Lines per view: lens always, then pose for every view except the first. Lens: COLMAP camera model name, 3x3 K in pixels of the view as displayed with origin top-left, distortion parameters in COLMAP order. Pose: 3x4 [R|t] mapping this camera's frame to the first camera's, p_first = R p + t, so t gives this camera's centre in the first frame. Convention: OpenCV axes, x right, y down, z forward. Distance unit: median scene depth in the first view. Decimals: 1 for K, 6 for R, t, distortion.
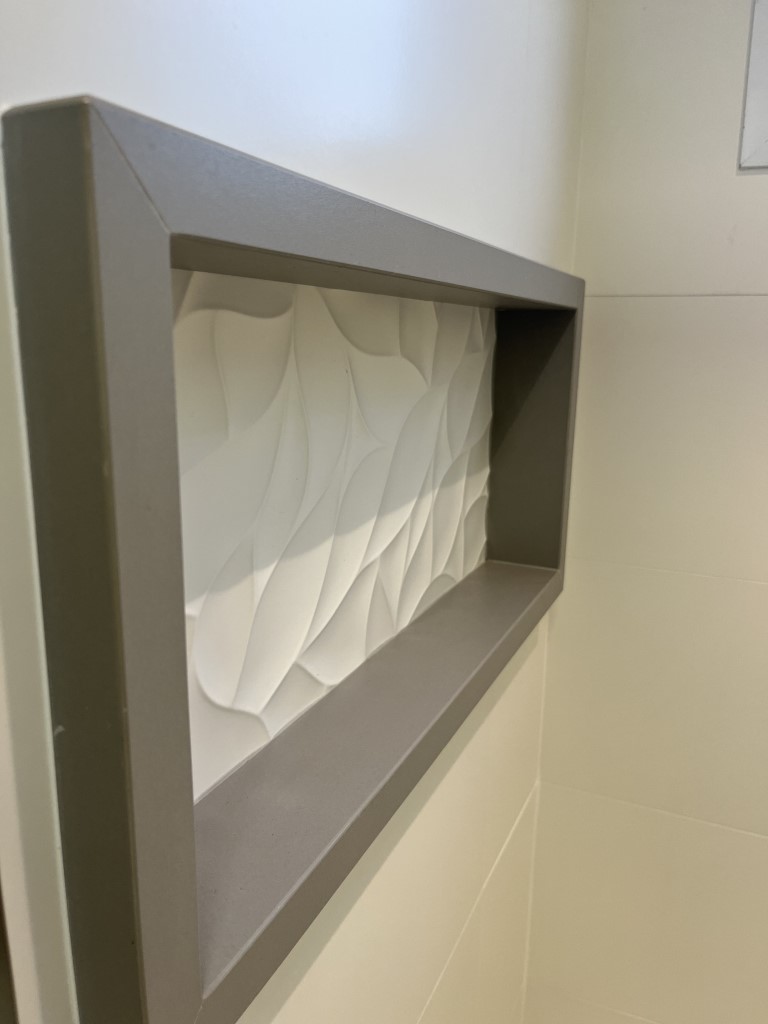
lens RADIAL K [[778.1, 0, 383.5], [0, 778.1, 513.7], [0, 0, 1]] dist [0.057231, -0.084457]
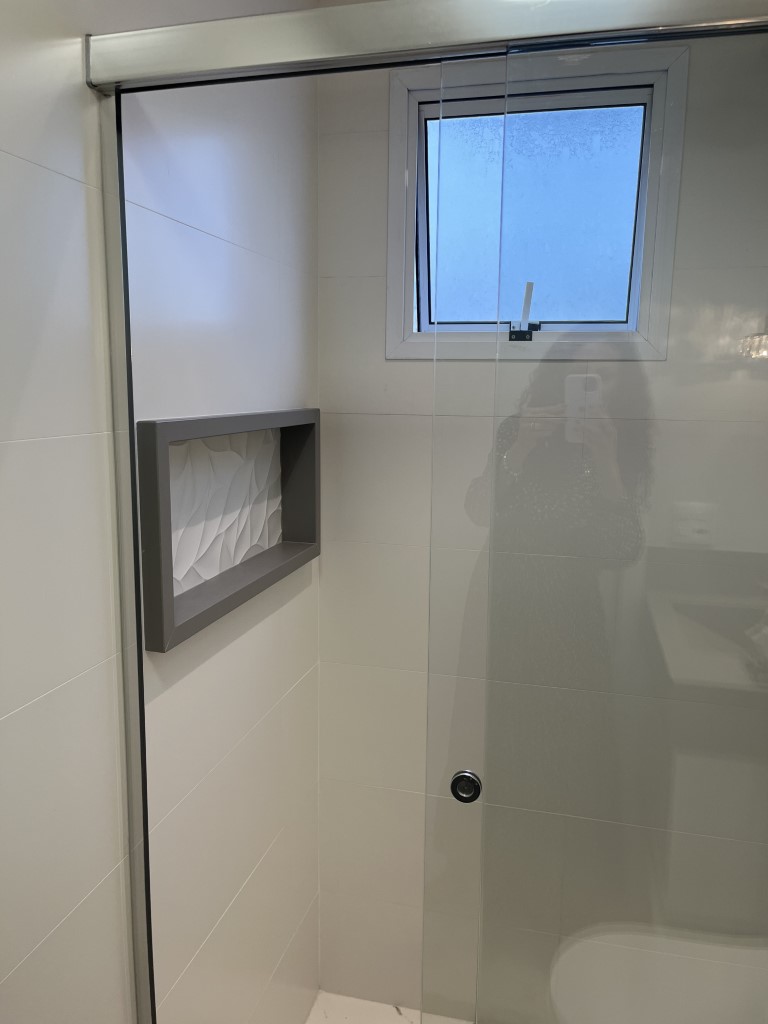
lens RADIAL K [[778.1, 0, 386.7], [0, 778.1, 510.6], [0, 0, 1]] dist [0.057231, -0.084457]
pose [[0.985108, -0.028209, 0.169608, 0.070882], [0.037142, 0.998072, -0.049731, 0.109960], [-0.167878, 0.055290, 0.984256, -1.269639]]
